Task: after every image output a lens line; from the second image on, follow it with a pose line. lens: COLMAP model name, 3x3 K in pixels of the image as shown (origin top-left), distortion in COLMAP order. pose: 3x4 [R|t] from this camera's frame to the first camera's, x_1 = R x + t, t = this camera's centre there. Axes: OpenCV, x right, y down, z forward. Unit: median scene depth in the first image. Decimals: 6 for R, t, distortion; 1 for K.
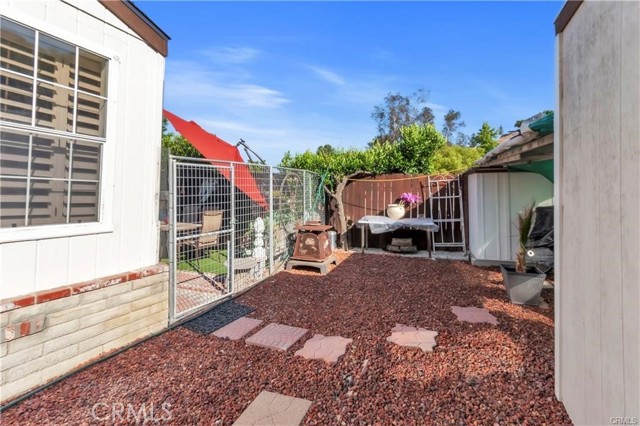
lens RADIAL K [[297.0, 0, 322.2], [0, 297.0, 195.0], [0, 0, 1]] dist [0.000194, -0.000160]
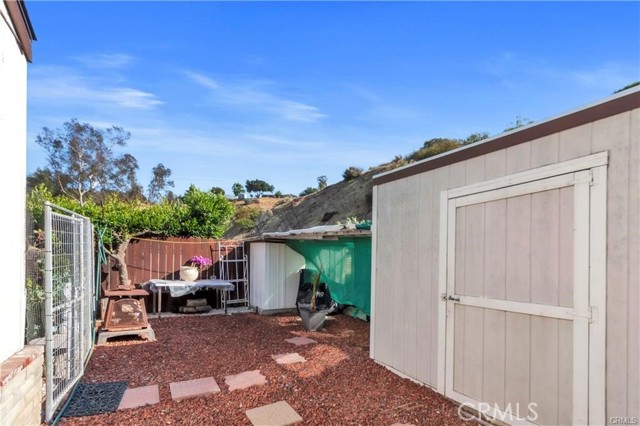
lens RADIAL K [[311.2, 0, 320.0], [0, 311.2, 265.1], [0, 0, 1]] dist [-0.000194, 0.000020]
pose [[0.629259, 0.009266, 0.777140, -0.321966], [-0.029251, 0.999503, 0.011768, -0.000169], [-0.776645, -0.030137, 0.629218, -0.025662]]
